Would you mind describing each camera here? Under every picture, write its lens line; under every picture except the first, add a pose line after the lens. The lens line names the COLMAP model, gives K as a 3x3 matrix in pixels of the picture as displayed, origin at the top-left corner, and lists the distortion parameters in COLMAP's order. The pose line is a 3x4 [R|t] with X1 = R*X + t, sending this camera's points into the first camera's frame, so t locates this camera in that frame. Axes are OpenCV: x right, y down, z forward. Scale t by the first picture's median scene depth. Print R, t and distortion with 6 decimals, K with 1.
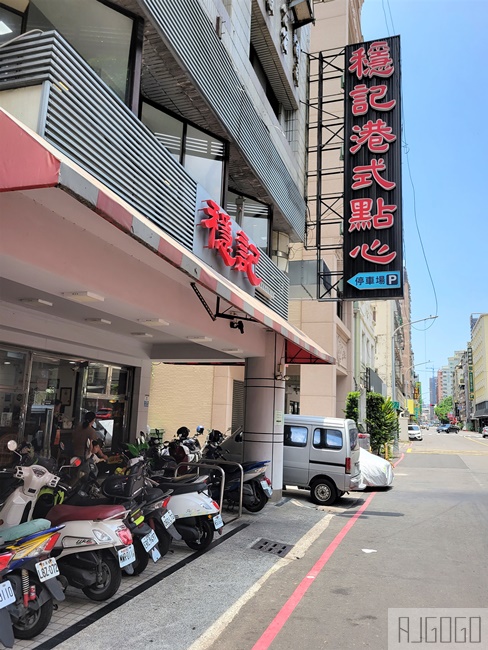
lens RADIAL K [[517.8, 0, 244.0], [0, 517.8, 325.0], [0, 0, 1]] dist [0.001725, -0.014113]
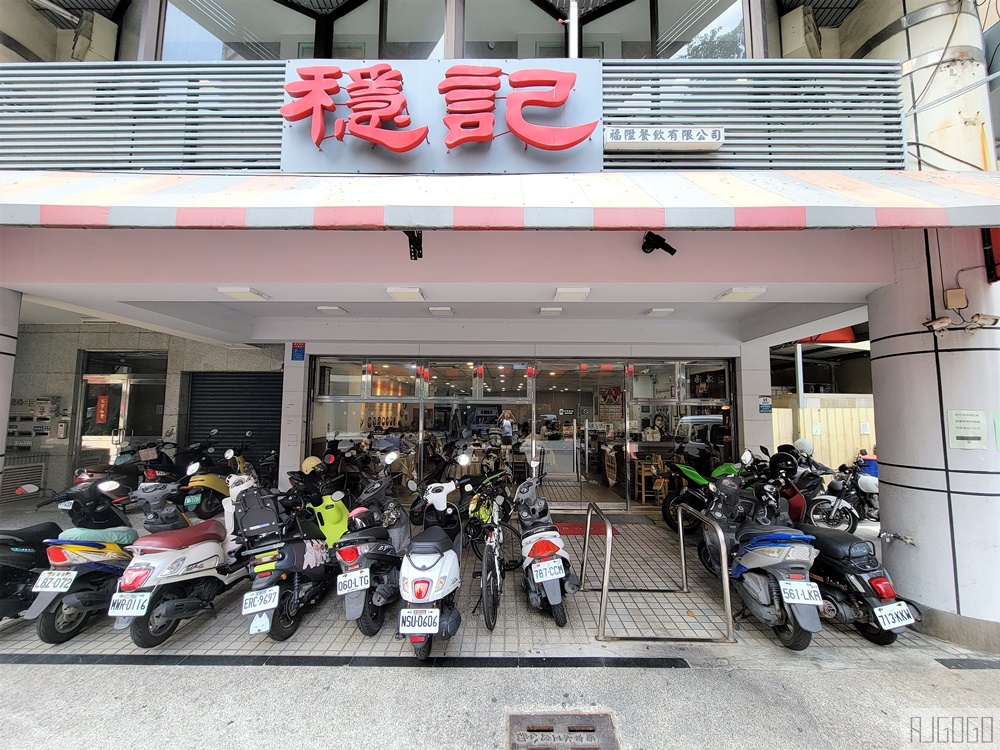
lens RADIAL K [[410.7, 0, 501.3], [0, 410.7, 381.4], [0, 0, 1]] dist [0.000830, 0.000034]
pose [[0.312952, -0.112816, -0.943045, 0.440939], [0.163743, 0.984462, -0.063432, 0.197560], [0.935548, -0.134566, 0.326562, 1.071105]]
